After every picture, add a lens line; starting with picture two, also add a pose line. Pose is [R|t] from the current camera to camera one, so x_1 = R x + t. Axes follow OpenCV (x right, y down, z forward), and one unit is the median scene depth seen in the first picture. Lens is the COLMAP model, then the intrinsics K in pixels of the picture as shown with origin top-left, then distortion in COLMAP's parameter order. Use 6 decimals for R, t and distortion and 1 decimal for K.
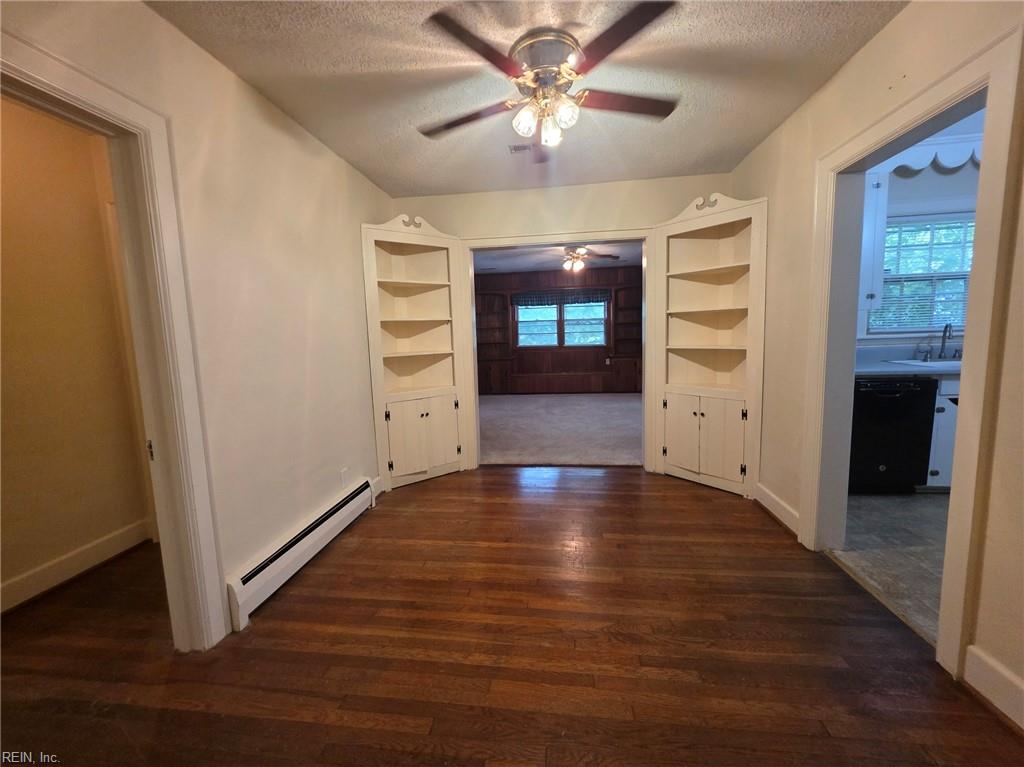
lens RADIAL K [[411.3, 0, 513.2], [0, 411.3, 378.9], [0, 0, 1]] dist [-0.000532, -0.000174]
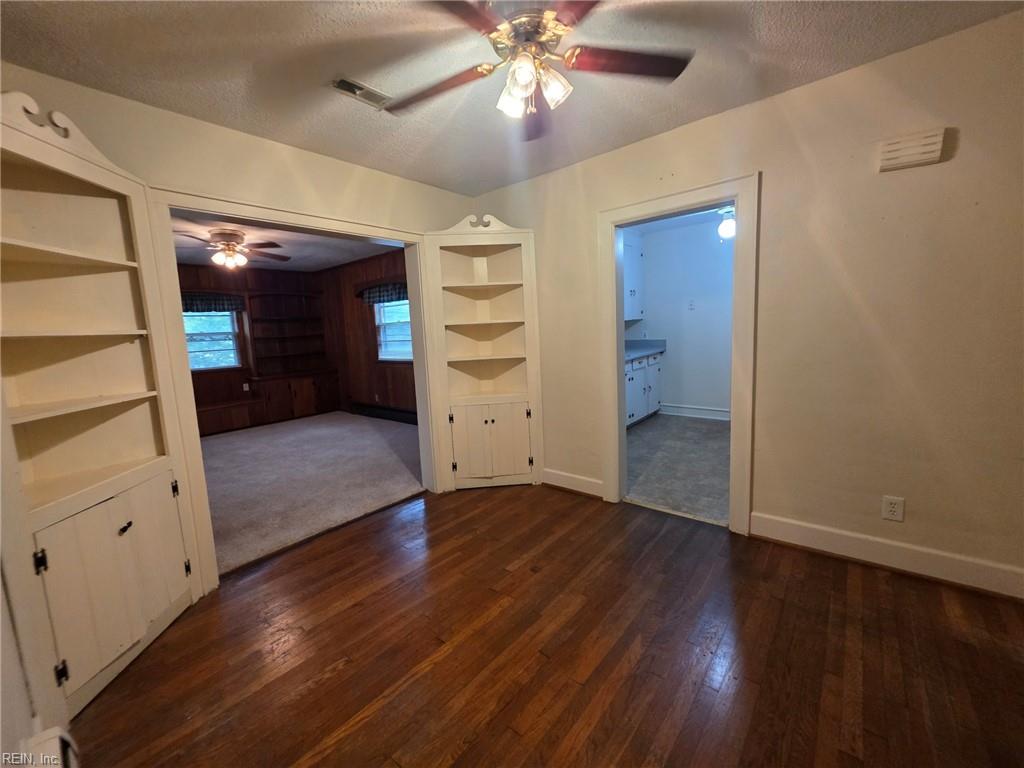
lens RADIAL K [[415.1, 0, 510.7], [0, 415.1, 378.0], [0, 0, 1]] dist [0.000088, 0.000215]
pose [[0.544963, -0.095410, 0.833014, -0.376481], [0.125933, 0.991549, 0.031182, -0.048585], [-0.828949, 0.087911, 0.552372, 0.346369]]
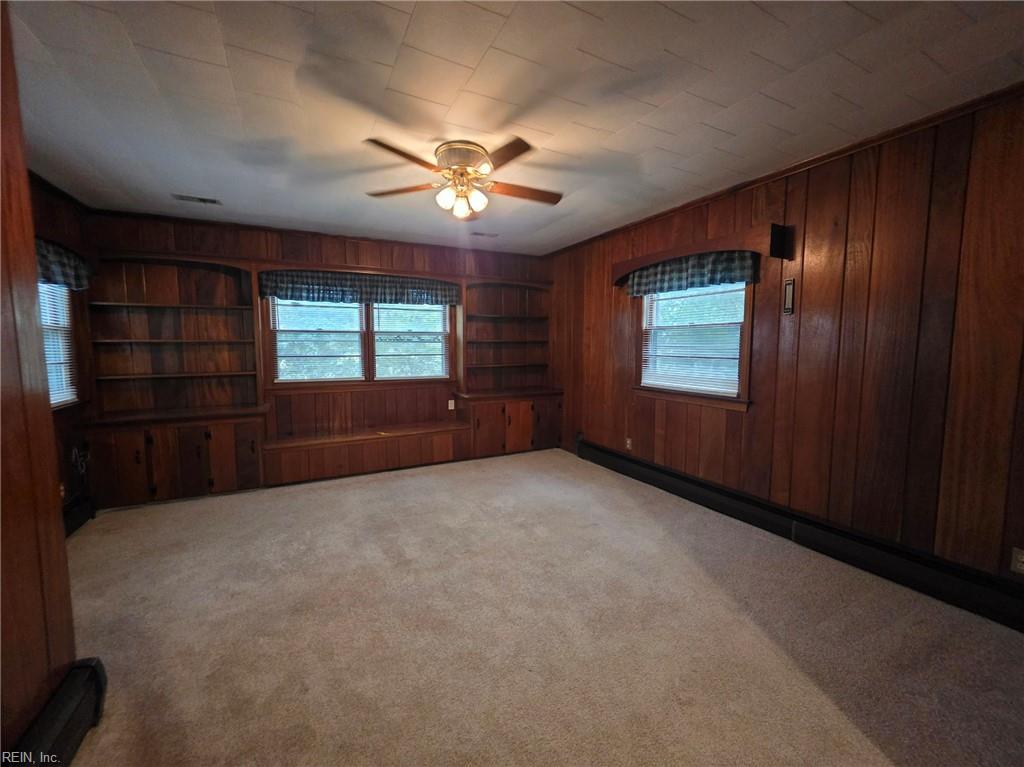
lens RADIAL K [[411.3, 0, 513.2], [0, 411.3, 378.9], [0, 0, 1]] dist [-0.000532, -0.000174]
pose [[0.823205, -0.017746, 0.567467, -0.085560], [0.039472, 0.998882, -0.026023, -0.147476], [-0.566371, 0.043822, 0.822985, 1.116110]]
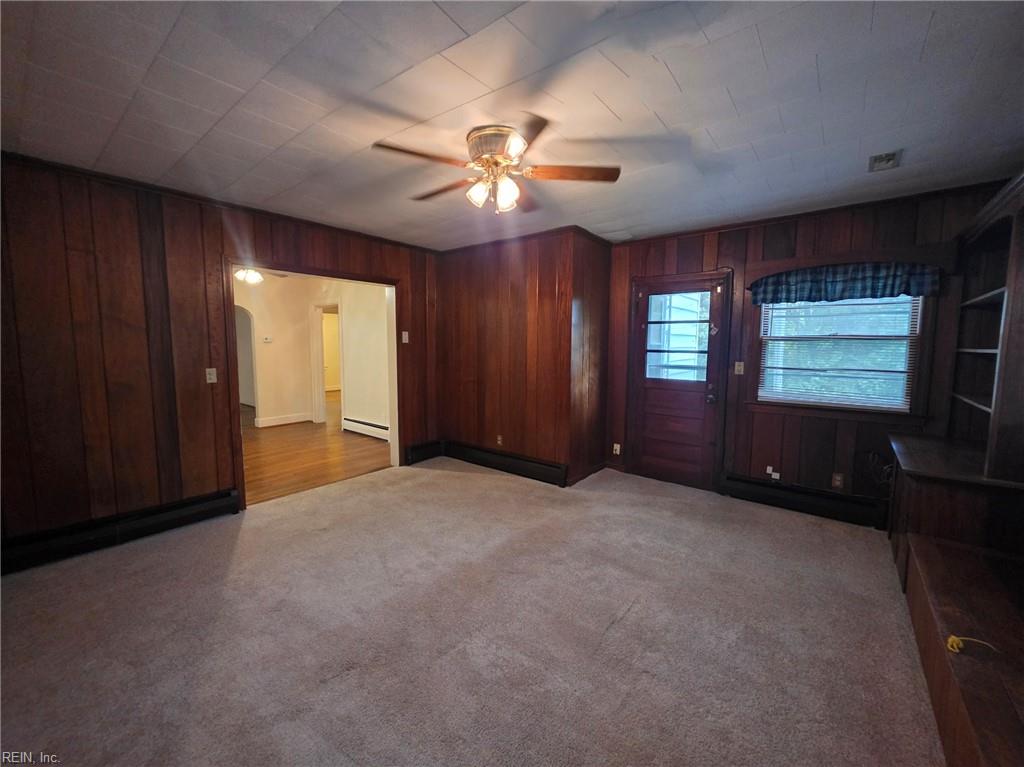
lens RADIAL K [[416.4, 0, 512.0], [0, 416.4, 383.5], [0, 0, 1]] dist [0.000129, -0.000124]
pose [[-0.532285, 0.110593, -0.839310, 0.825621], [-0.087657, 0.978901, 0.184578, -0.312265], [0.842015, 0.171819, -0.511360, 2.168664]]
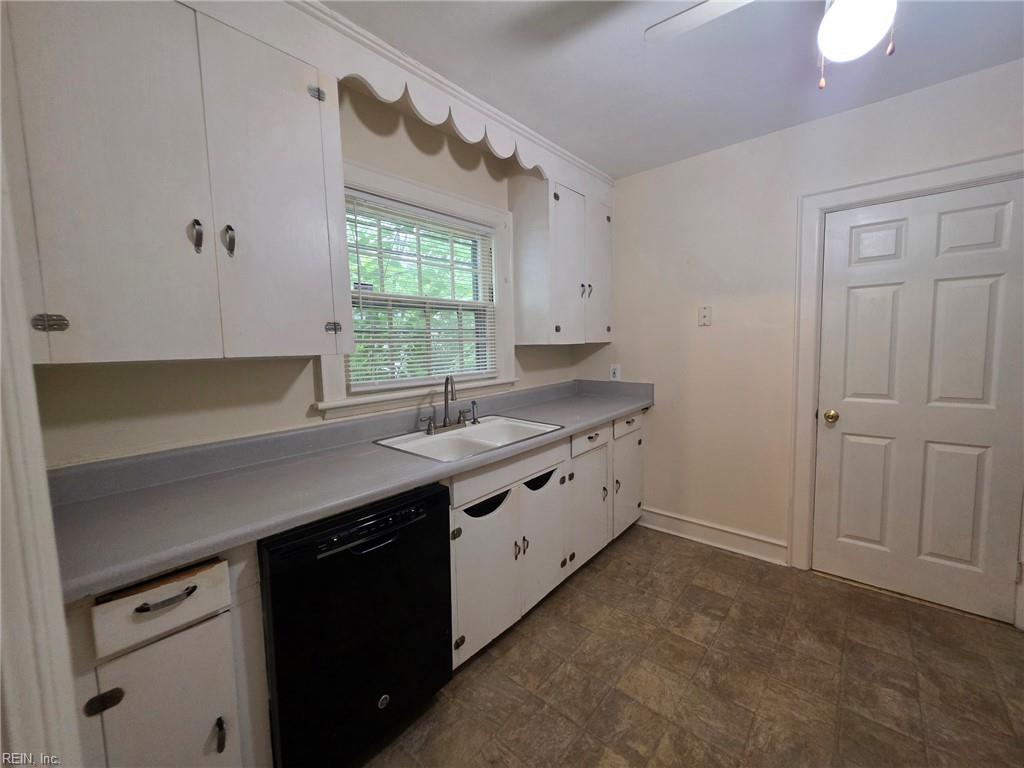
lens RADIAL K [[411.3, 0, 513.2], [0, 411.3, 379.4], [0, 0, 1]] dist [-0.000532, -0.000174]
pose [[0.555036, -0.052062, 0.830196, 0.527225], [0.100232, 0.994953, -0.004617, -0.105548], [-0.825766, 0.085774, 0.557453, 0.508555]]
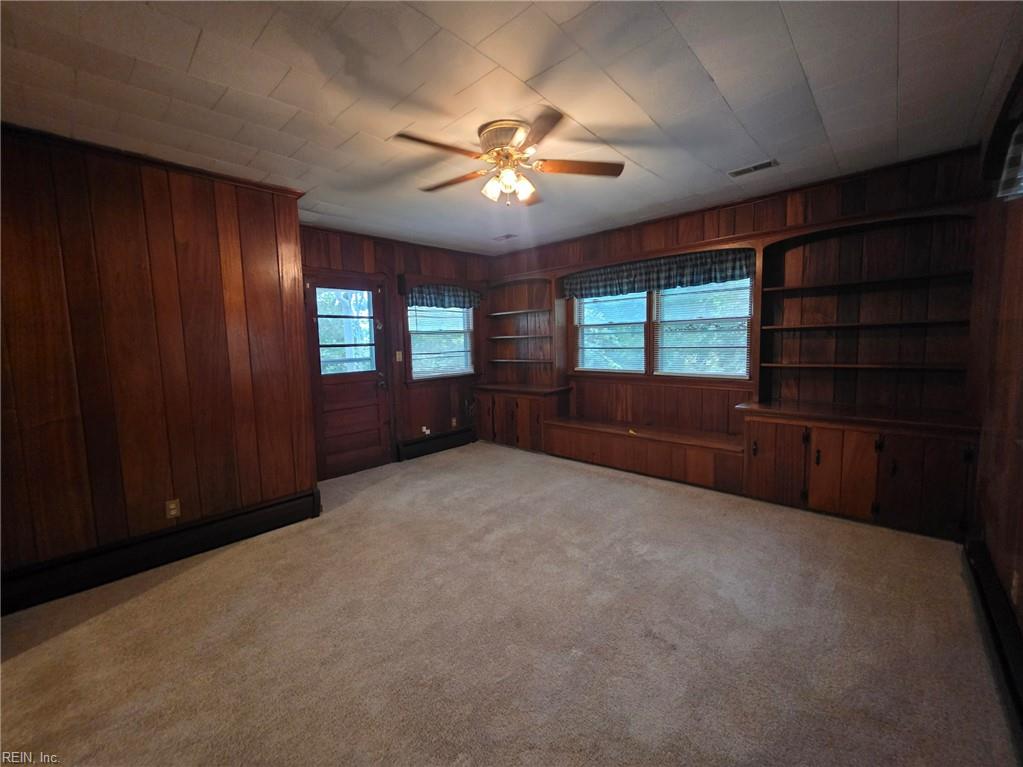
lens RADIAL K [[416.6, 0, 513.1], [0, 416.6, 378.4], [0, 0, 1]] dist [-0.000069, -0.000770]
pose [[0.811300, 0.064575, -0.581053, 0.683235], [-0.066868, 0.997608, 0.017503, -0.178768], [0.580794, 0.024654, 0.813677, 1.215015]]
